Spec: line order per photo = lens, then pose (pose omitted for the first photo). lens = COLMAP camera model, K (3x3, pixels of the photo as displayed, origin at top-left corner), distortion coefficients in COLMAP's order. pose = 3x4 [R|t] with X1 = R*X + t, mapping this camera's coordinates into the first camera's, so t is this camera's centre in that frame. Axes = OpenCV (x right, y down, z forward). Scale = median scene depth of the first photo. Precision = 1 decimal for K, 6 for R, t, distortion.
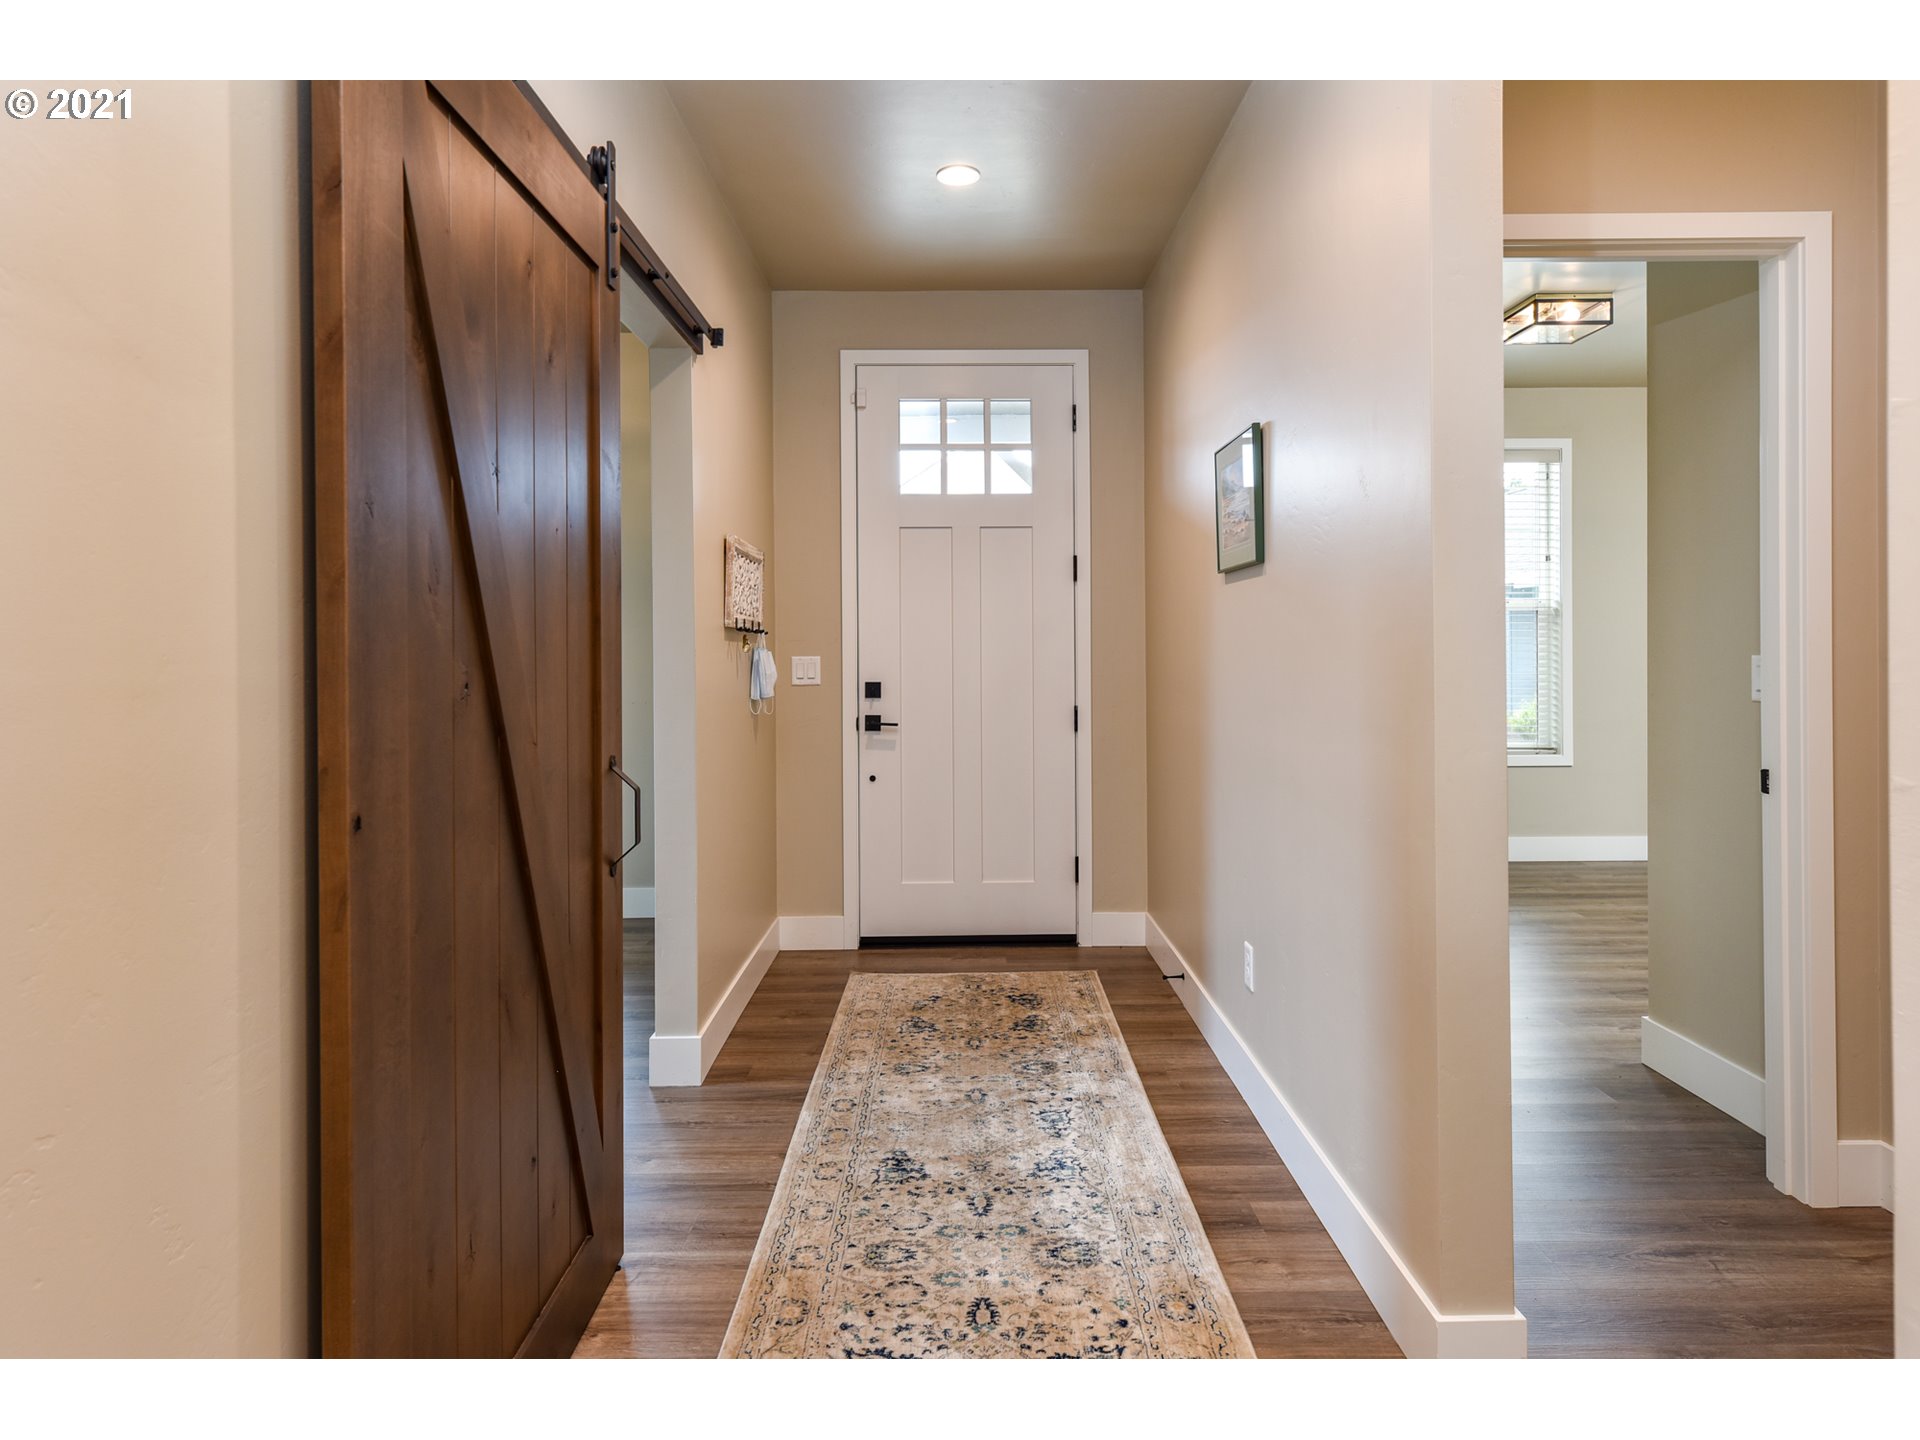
lens RADIAL K [[1146.5, 0, 955.1], [0, 1146.5, 647.6], [0, 0, 1]] dist [0.000985, 0.000568]
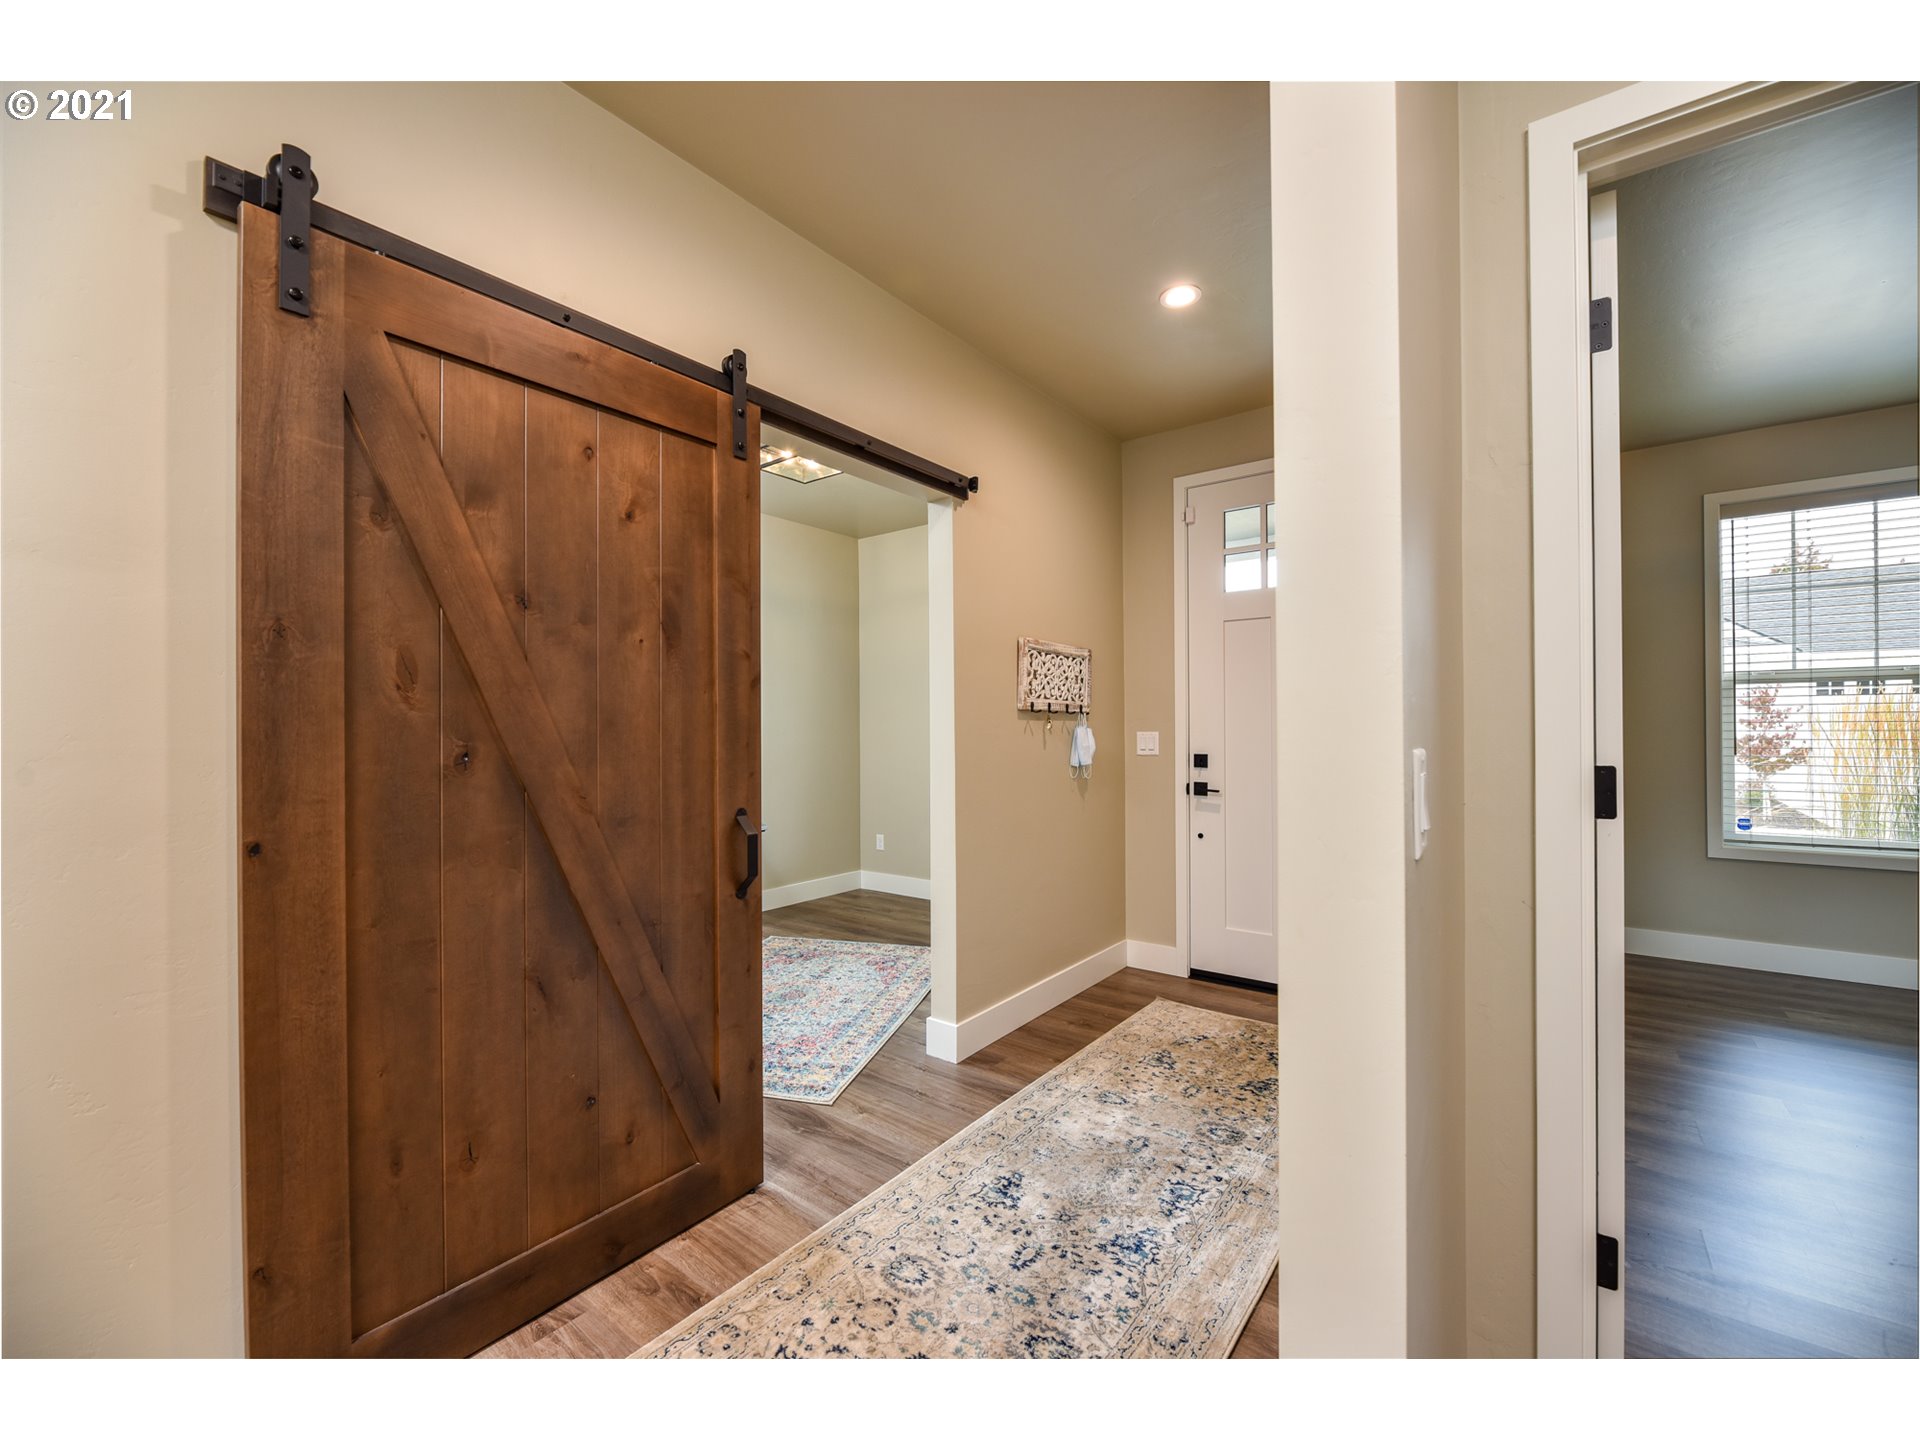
lens RADIAL K [[773.7, 0, 960.0], [0, 773.7, 720.0], [0, 0, 1]] dist [-0.006908, -0.000101]
pose [[0.785290, -0.004397, -0.619112, 0.393128], [0.002006, 0.999988, -0.004558, -0.003179], [0.619125, 0.002337, 0.785289, 0.384577]]
